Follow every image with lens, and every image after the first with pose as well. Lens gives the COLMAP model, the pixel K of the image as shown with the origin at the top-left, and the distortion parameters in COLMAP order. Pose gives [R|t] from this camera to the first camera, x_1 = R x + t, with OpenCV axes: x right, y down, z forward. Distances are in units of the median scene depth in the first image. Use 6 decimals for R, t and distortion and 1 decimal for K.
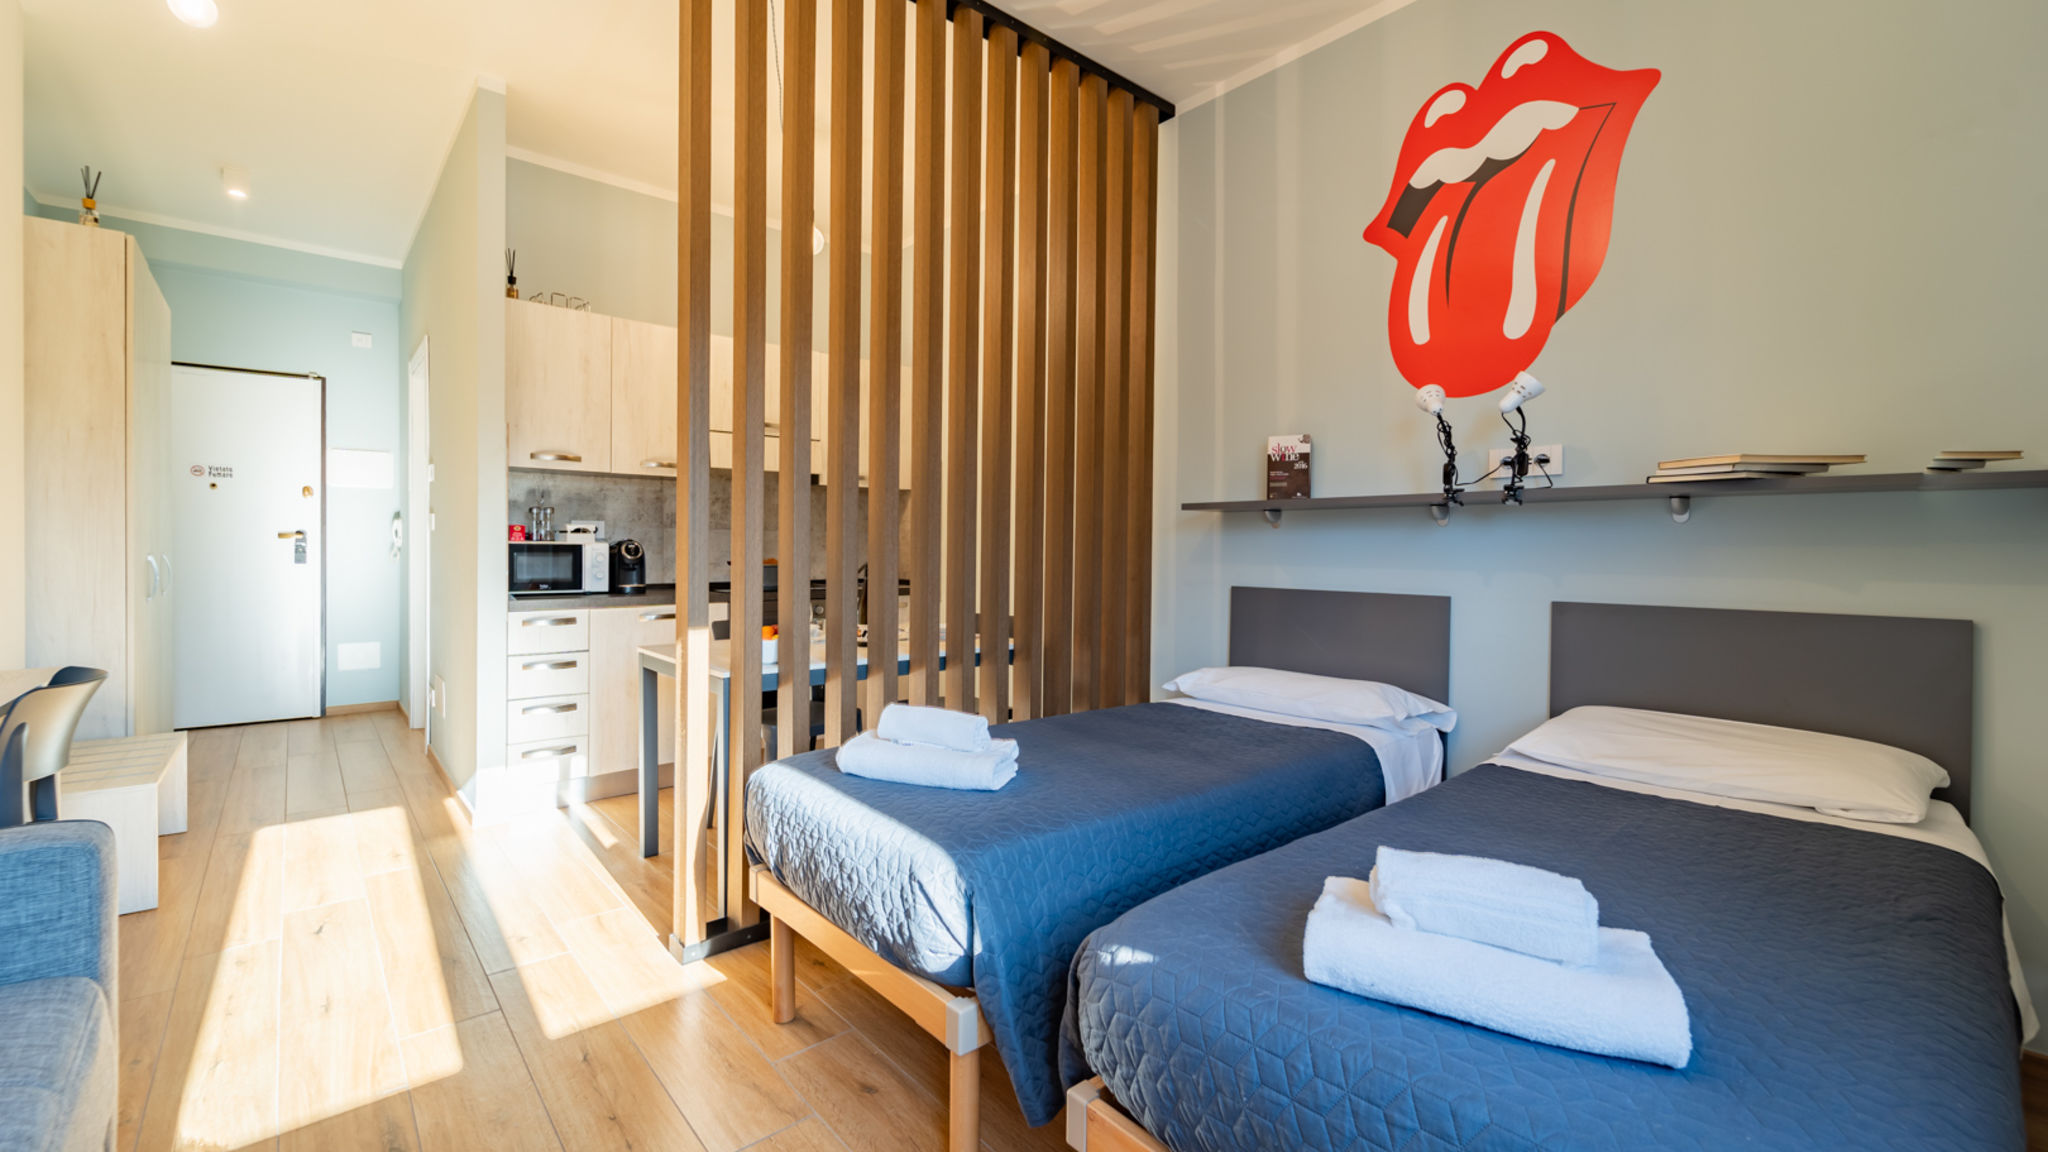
lens RADIAL K [[836.8, 0, 1024.1], [0, 836.8, 549.1], [0, 0, 1]] dist [-0.000763, -0.000517]
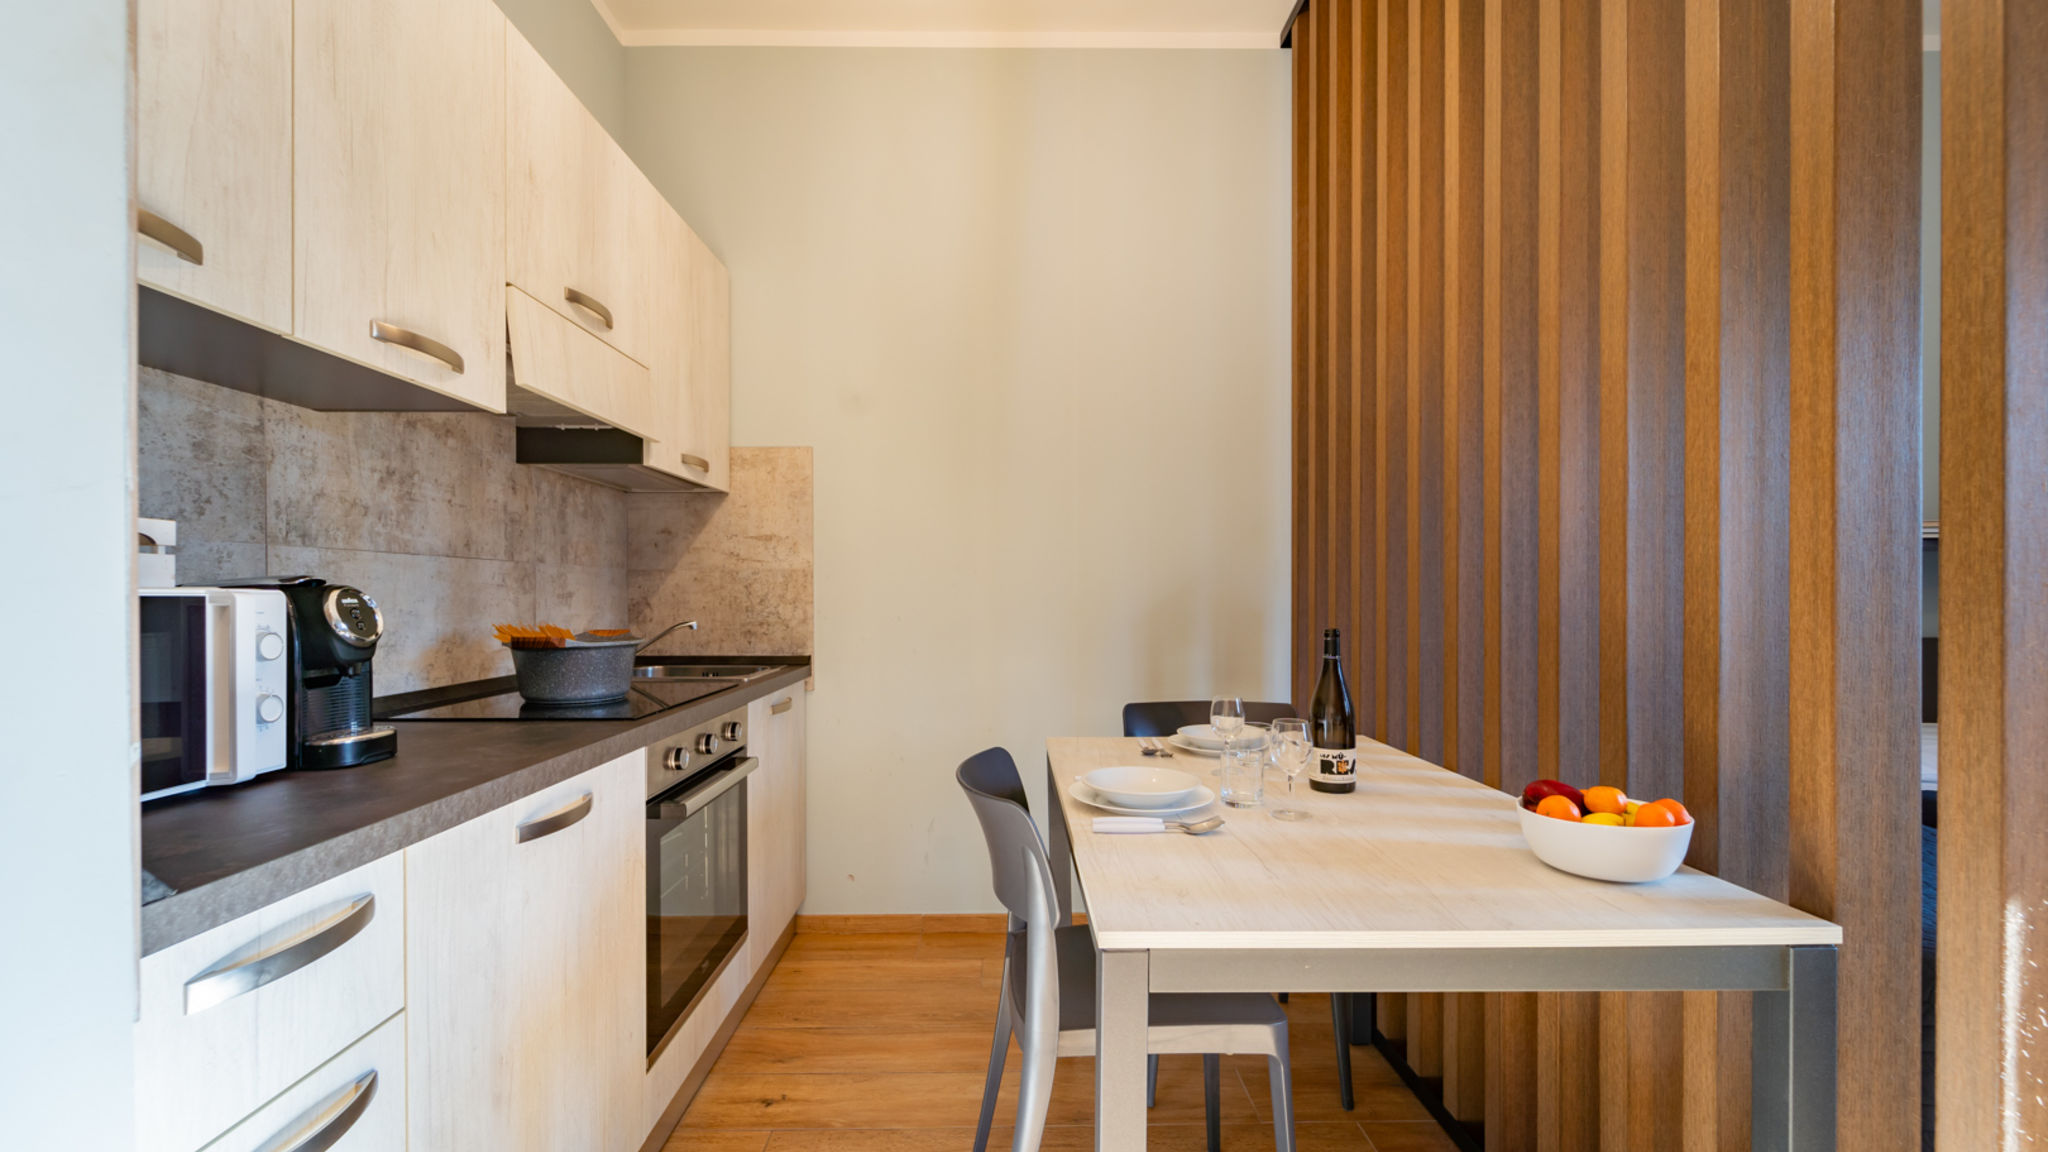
lens RADIAL K [[828.4, 0, 1019.6], [0, 828.4, 596.4], [0, 0, 1]] dist [0.000169, 0.000002]
pose [[0.652144, -0.008913, 0.758043, -0.540809], [0.006988, 0.999959, 0.005746, -0.005279], [-0.758063, 0.001550, 0.652180, 0.635525]]
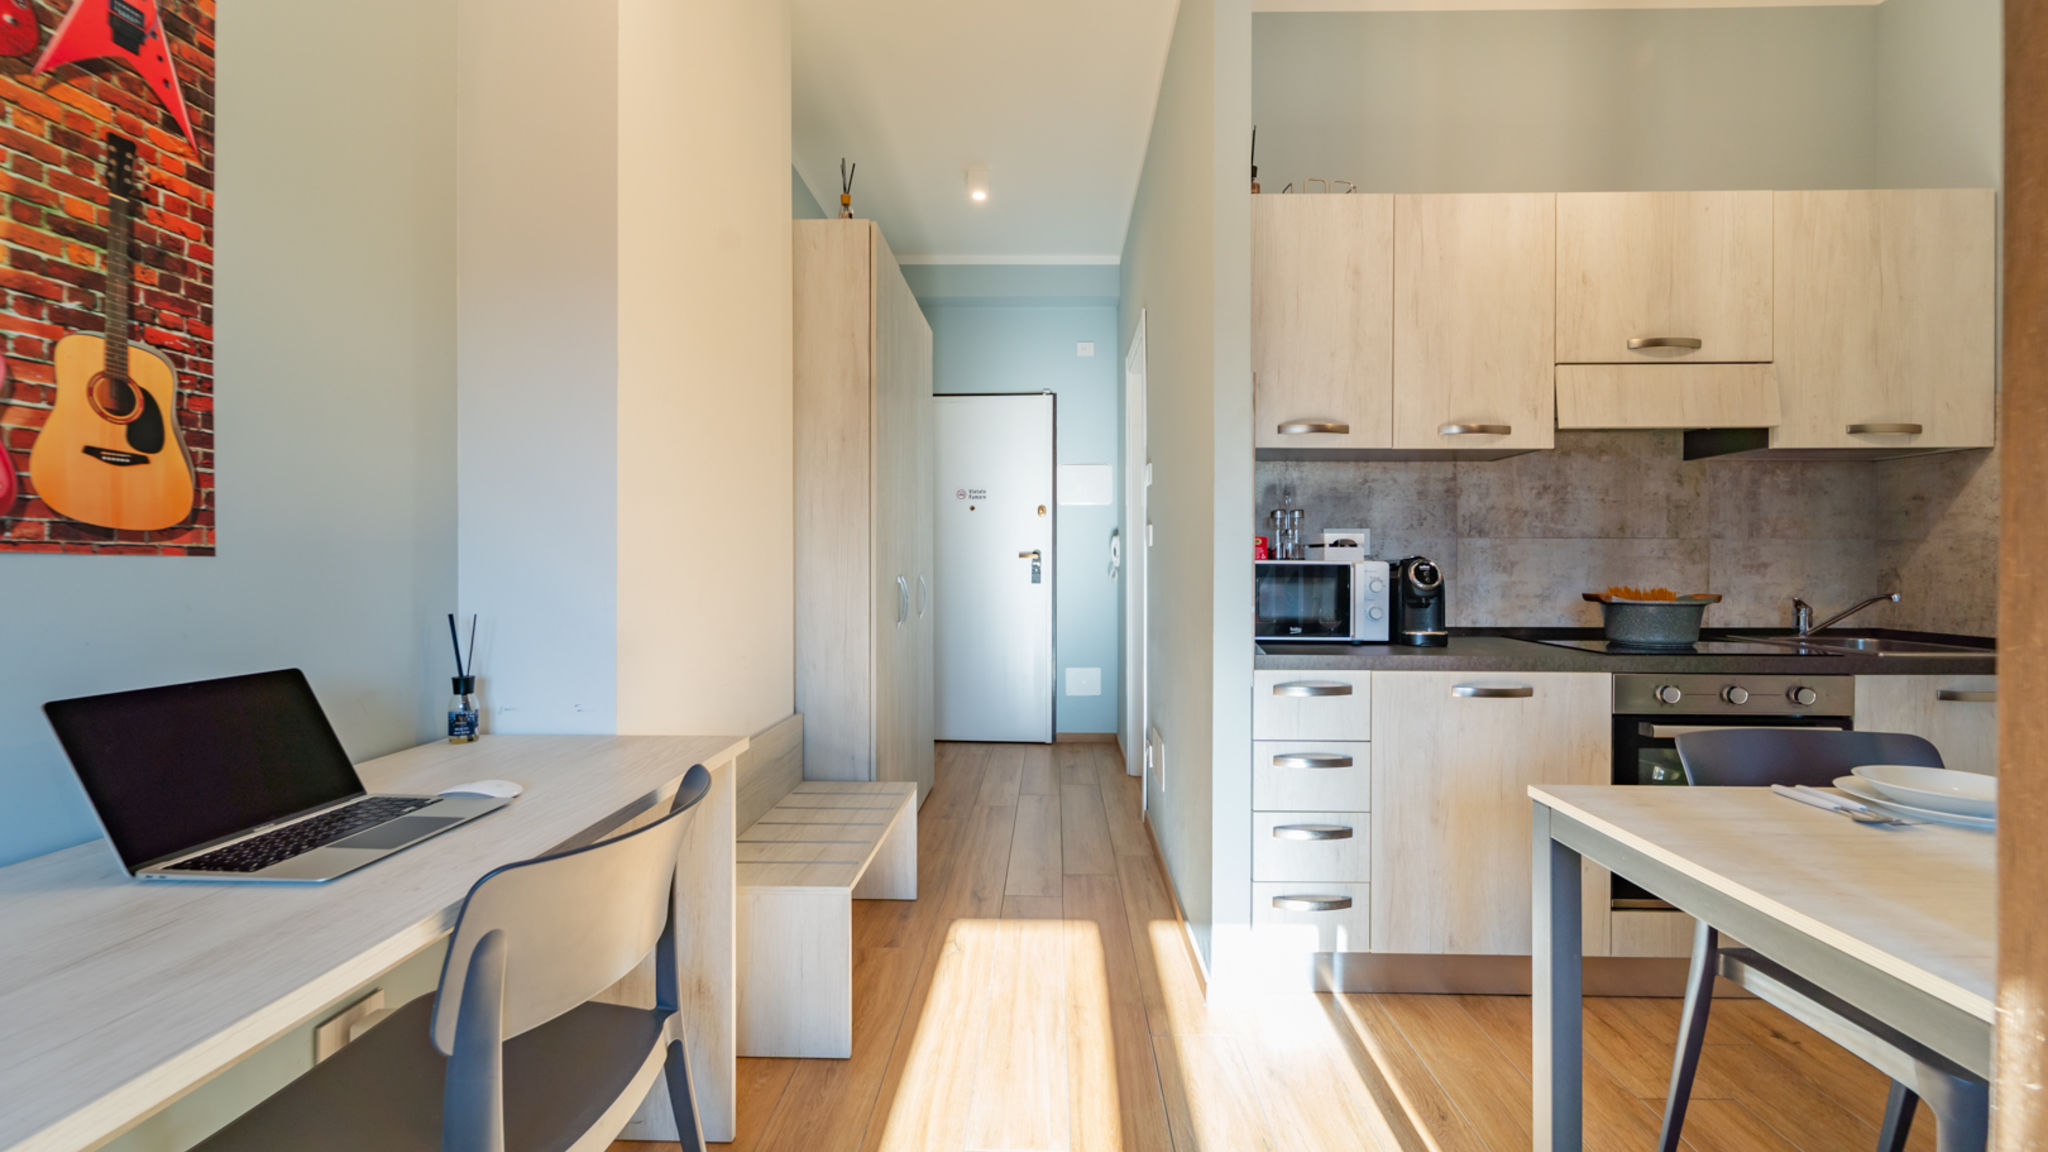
lens RADIAL K [[838.4, 0, 1026.4], [0, 838.4, 563.7], [0, 0, 1]] dist [-0.000505, -0.000089]
pose [[0.730485, -0.002277, -0.682925, -0.266773], [-0.000119, 0.999994, -0.003462, -0.004101], [0.682929, 0.002610, 0.730480, 0.361549]]
